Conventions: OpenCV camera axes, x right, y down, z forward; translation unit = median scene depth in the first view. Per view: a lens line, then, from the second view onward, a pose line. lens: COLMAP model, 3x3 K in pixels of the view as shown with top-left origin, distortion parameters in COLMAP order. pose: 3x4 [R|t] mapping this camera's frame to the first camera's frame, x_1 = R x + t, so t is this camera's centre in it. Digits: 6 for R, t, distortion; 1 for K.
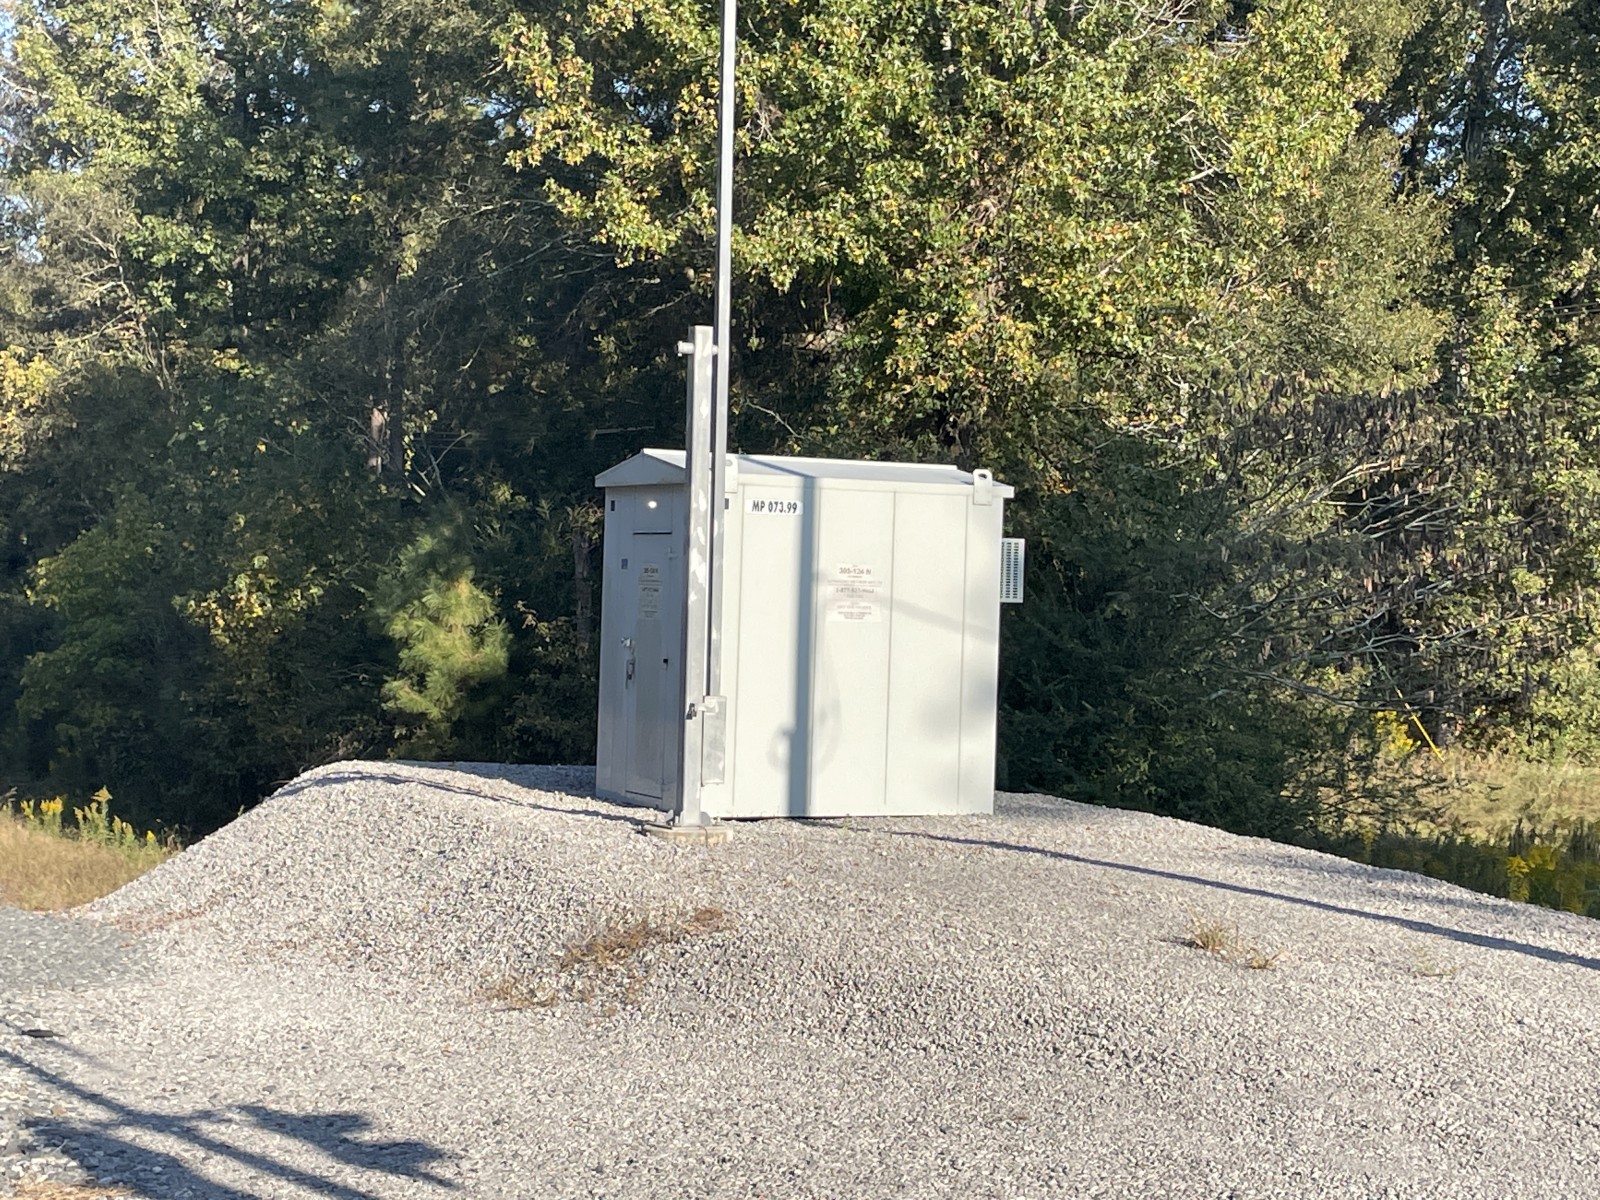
lens RADIAL K [[2778.2, 0, 805.3], [0, 2778.2, 555.5], [0, 0, 1]] dist [0.143996, -0.303644]
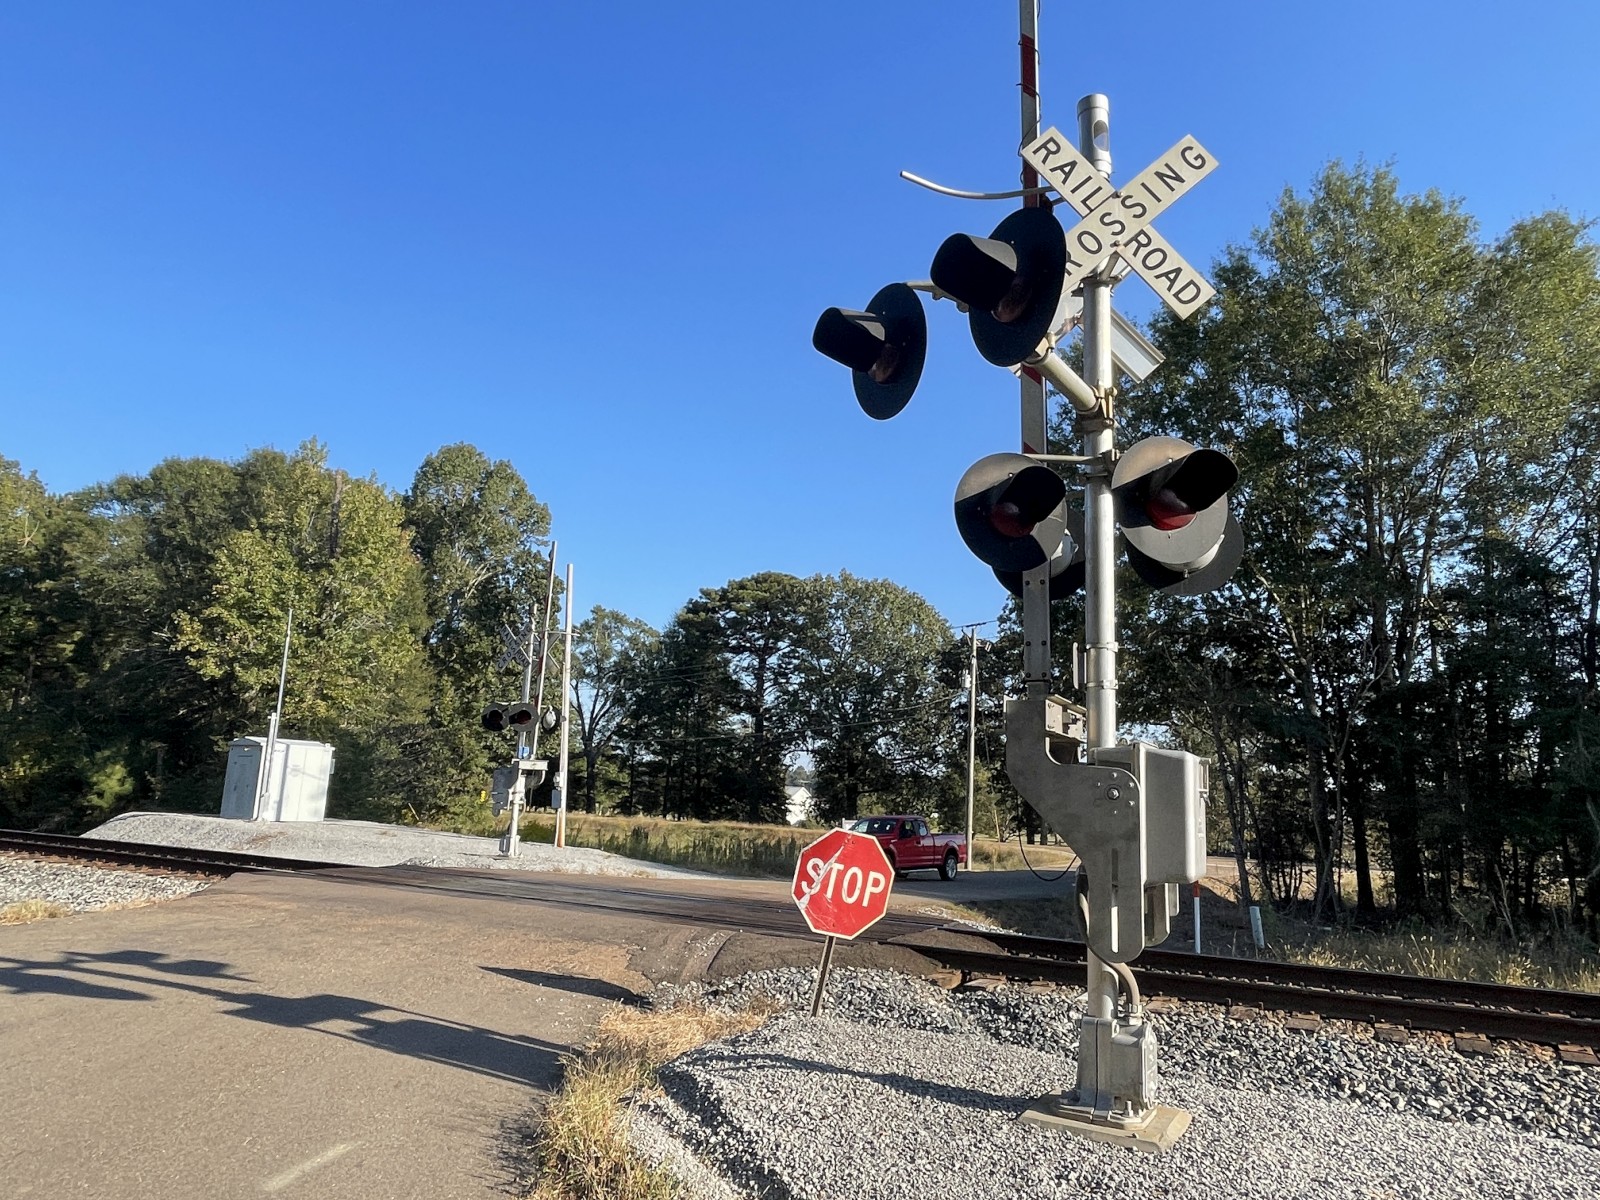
lens RADIAL K [[1022.7, 0, 802.9], [0, 1022.7, 593.7], [0, 0, 1]] dist [-0.004035, 0.000063]
pose [[0.838921, 0.109479, 0.533129, -0.134110], [-0.020984, 0.985338, -0.169320, -0.003793], [-0.543849, 0.130859, 0.828917, -0.561118]]
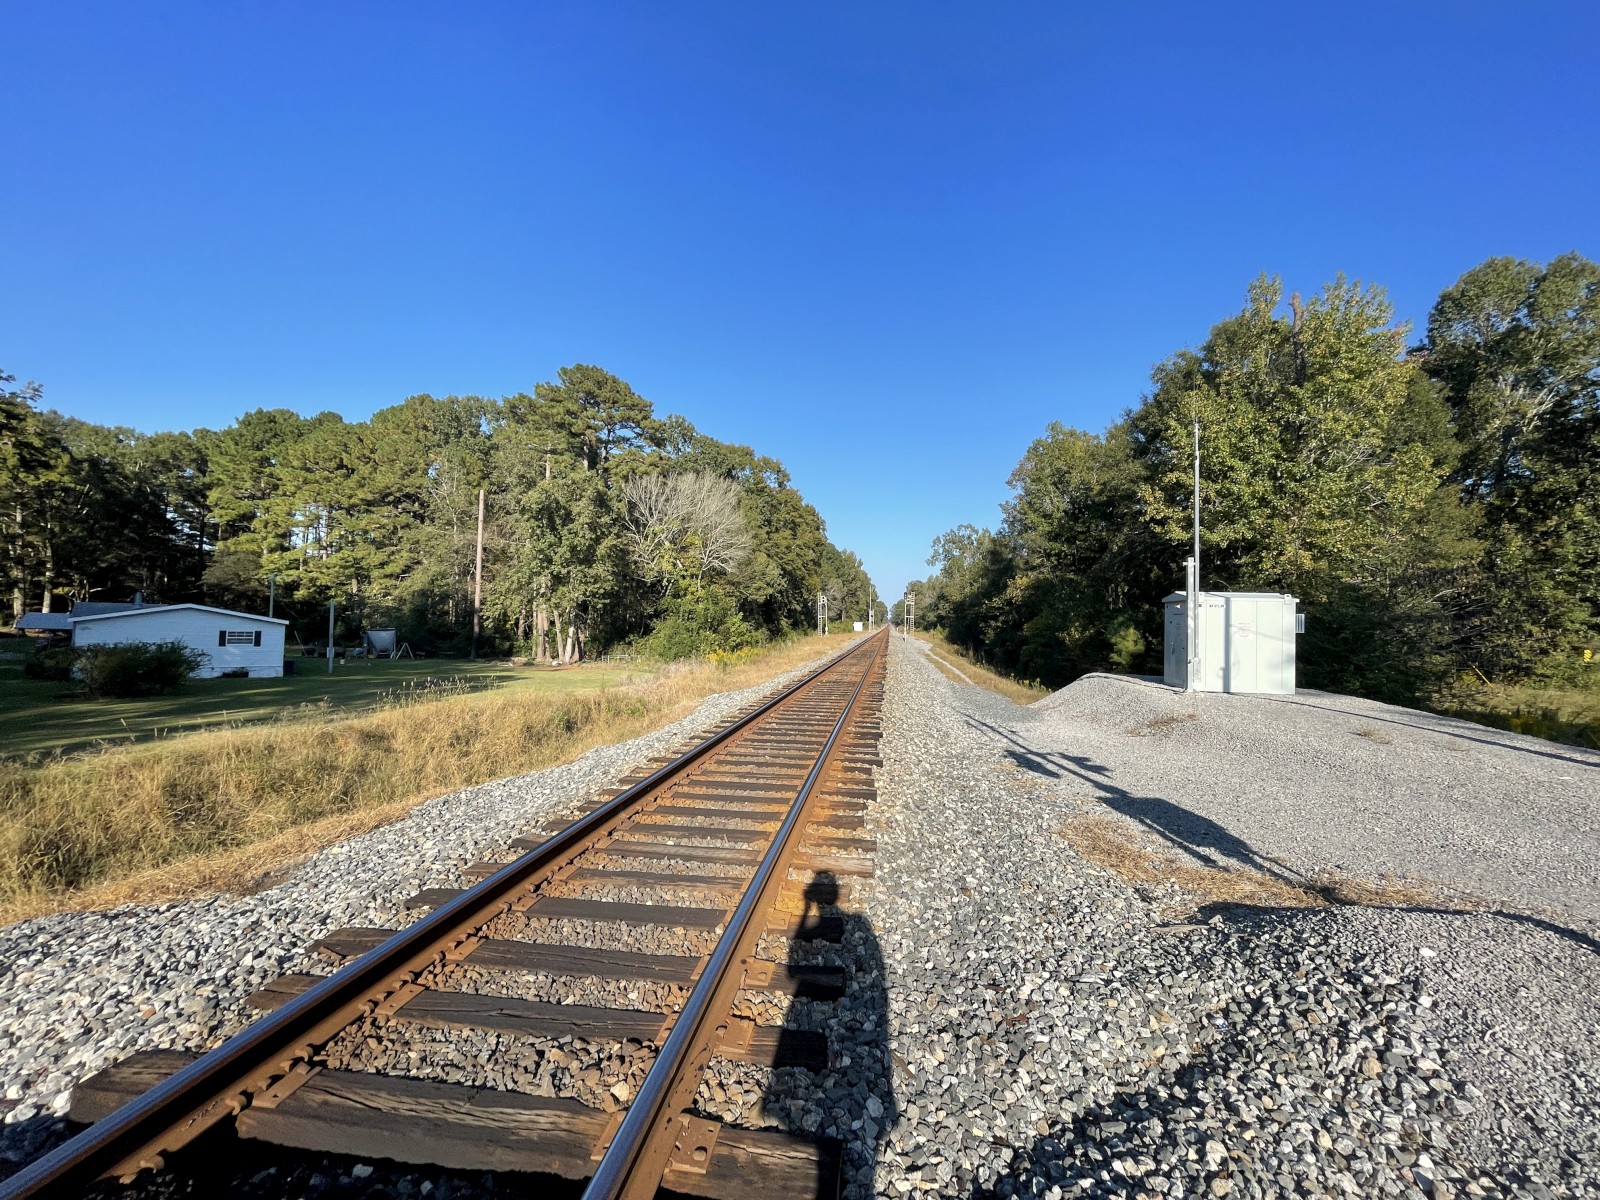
lens RADIAL K [[647.5, 0, 811.0], [0, 647.5, 603.0], [0, 0, 1]] dist [-0.000861, 0.000017]
pose [[0.829547, -0.024665, -0.557893, 0.013700], [0.006171, 0.999368, -0.035007, 0.002971], [0.558404, 0.025597, 0.829174, 0.000936]]
